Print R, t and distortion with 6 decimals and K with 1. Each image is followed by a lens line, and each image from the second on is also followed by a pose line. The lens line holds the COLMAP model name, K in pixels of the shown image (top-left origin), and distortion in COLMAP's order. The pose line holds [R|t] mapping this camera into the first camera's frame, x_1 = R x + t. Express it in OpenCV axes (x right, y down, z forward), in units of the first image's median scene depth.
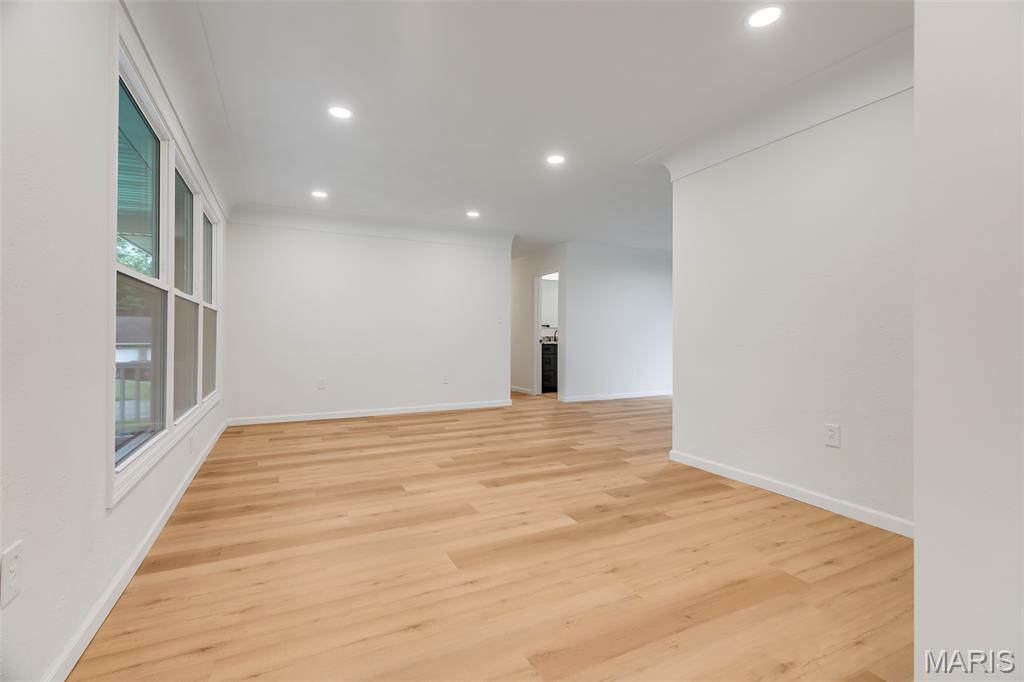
lens RADIAL K [[457.9, 0, 512.9], [0, 457.9, 334.3], [0, 0, 1]] dist [-0.009077, 0.001566]
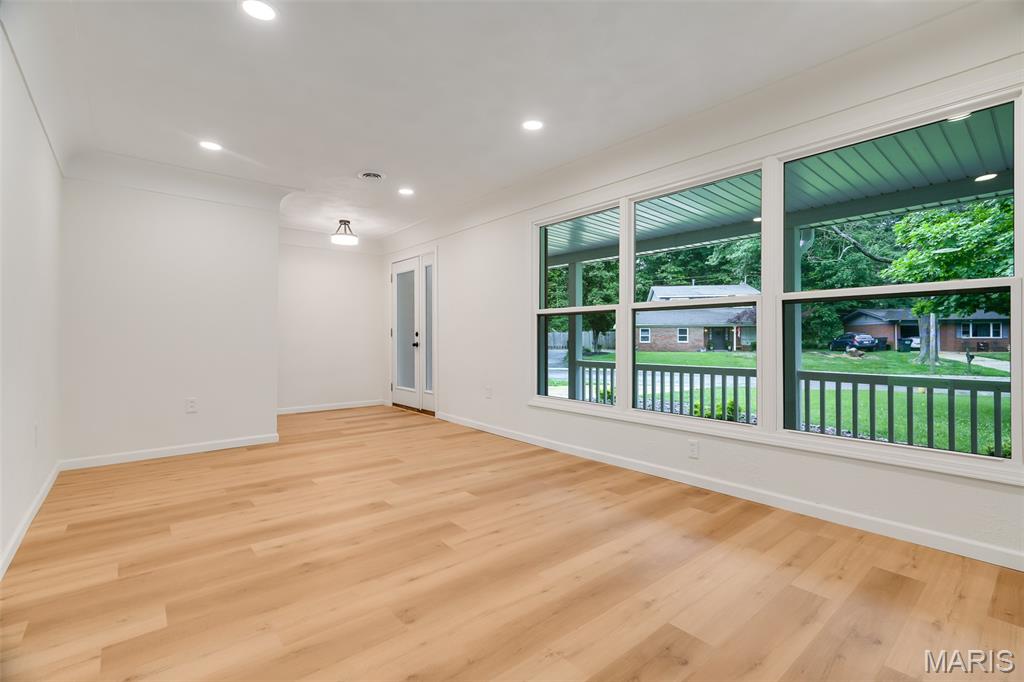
lens RADIAL K [[457.9, 0, 512.9], [0, 457.9, 334.3], [0, 0, 1]] dist [-0.009077, 0.001566]
pose [[-0.973076, -0.008555, -0.230325, -0.096408], [-0.003777, 0.999769, -0.021175, 0.012487], [0.230453, -0.019735, -0.972883, 2.002932]]
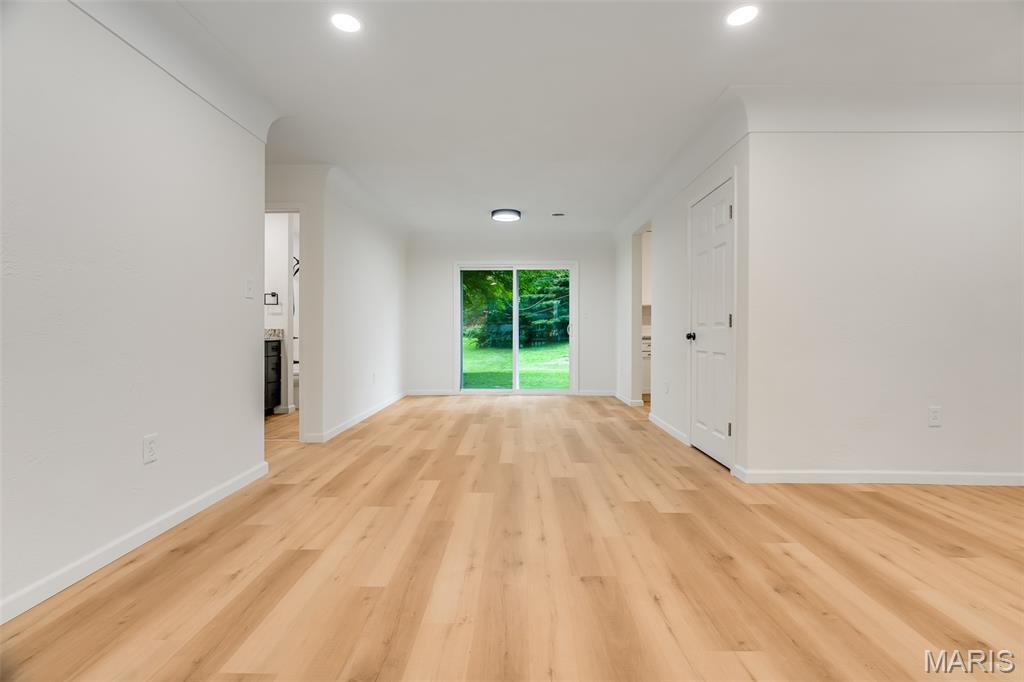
lens RADIAL K [[462.1, 0, 511.3], [0, 462.1, 329.7], [0, 0, 1]] dist [-0.013231, 0.005971]
pose [[0.464384, -0.002195, 0.885631, -0.693023], [-0.004703, 0.999977, 0.004945, 0.007452], [-0.885621, -0.006462, 0.464363, 1.242316]]
